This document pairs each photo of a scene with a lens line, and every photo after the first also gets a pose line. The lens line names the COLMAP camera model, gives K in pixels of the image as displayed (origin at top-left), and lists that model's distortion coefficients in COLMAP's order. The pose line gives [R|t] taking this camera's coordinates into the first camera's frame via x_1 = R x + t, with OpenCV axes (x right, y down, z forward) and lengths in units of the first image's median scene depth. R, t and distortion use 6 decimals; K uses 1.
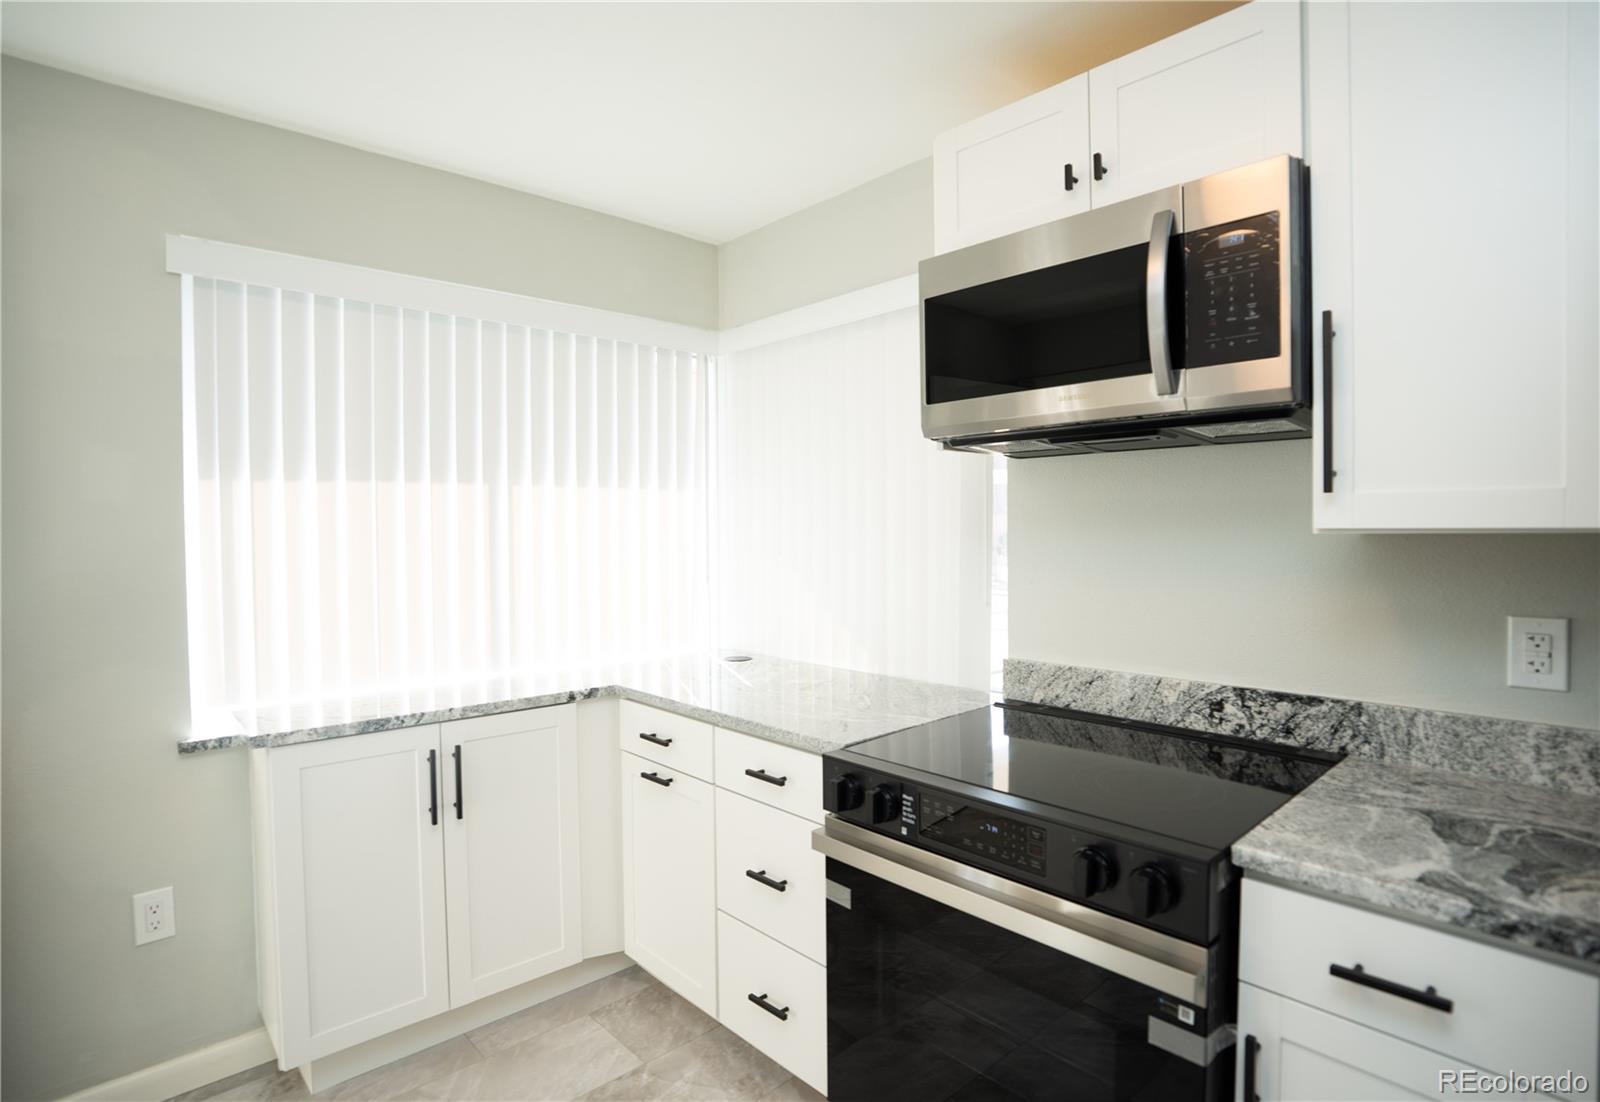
lens RADIAL K [[811.3, 0, 784.9], [0, 811.3, 553.8], [0, 0, 1]] dist [-0.052210, 0.016064]
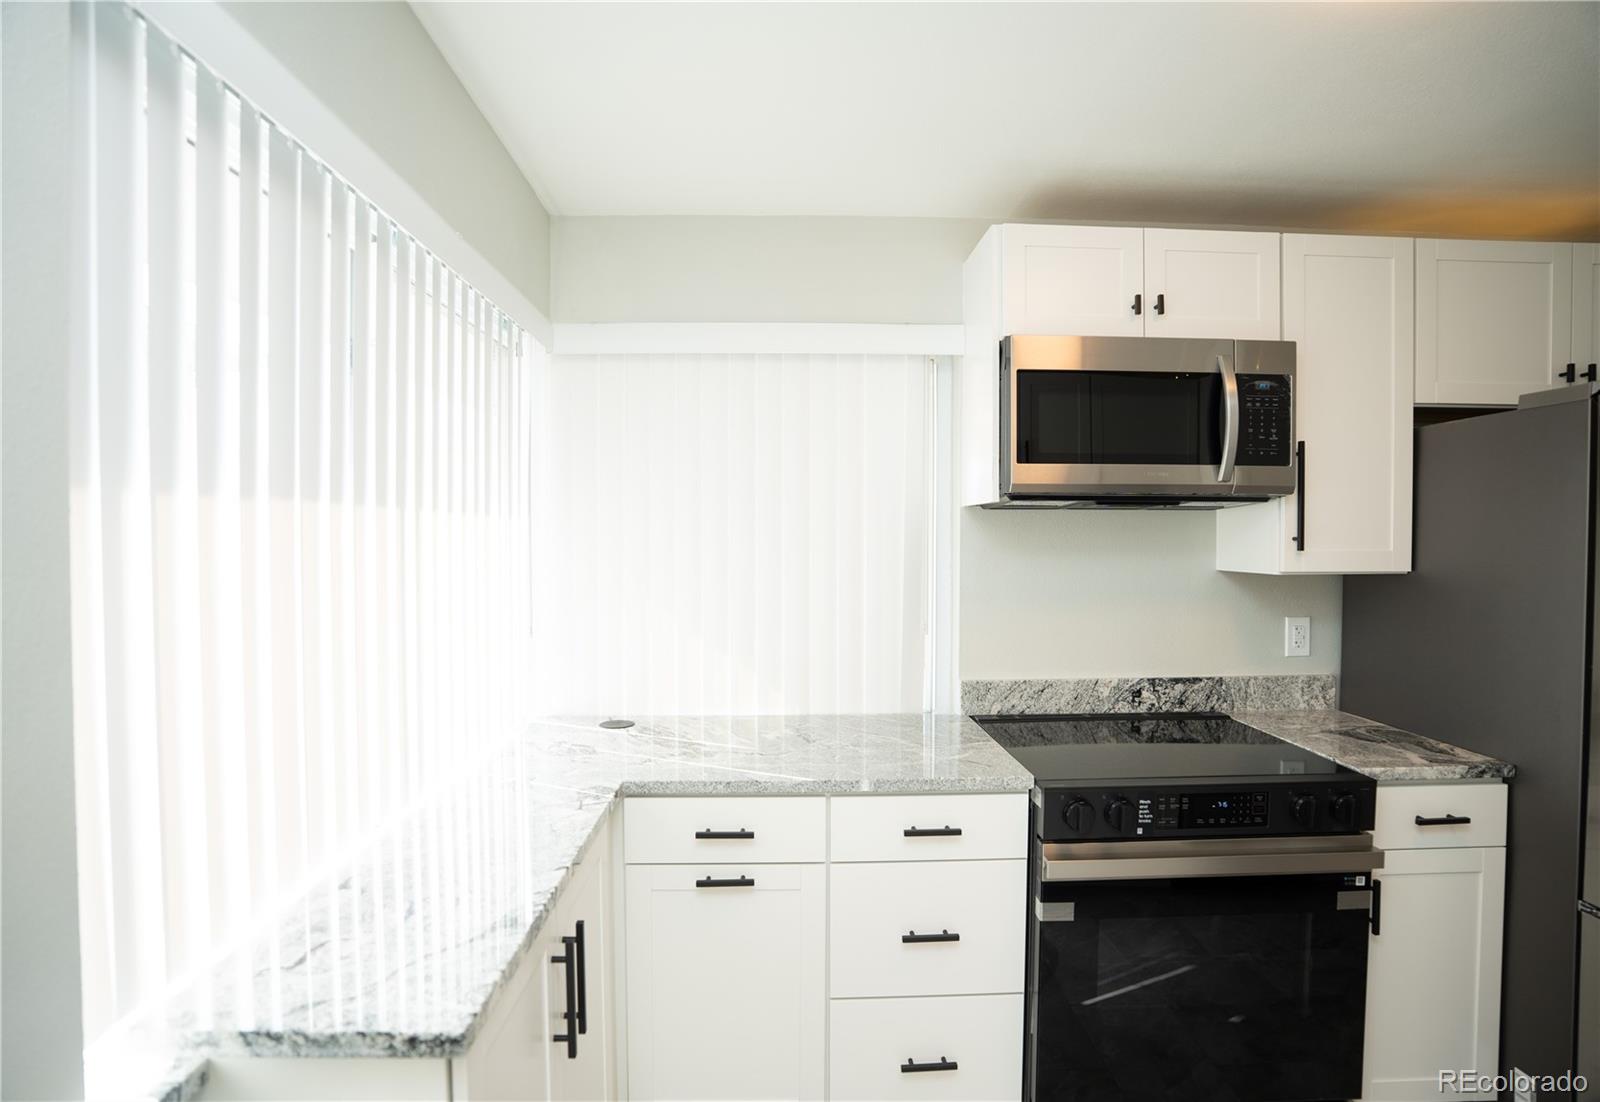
lens RADIAL K [[811.3, 0, 766.7], [0, 811.3, 566.2], [0, 0, 1]] dist [-0.052210, 0.016064]
pose [[0.654375, -0.018348, 0.755948, -0.998556], [0.021862, 0.999747, 0.005341, -0.059764], [-0.755854, 0.013032, 0.654610, 0.580780]]
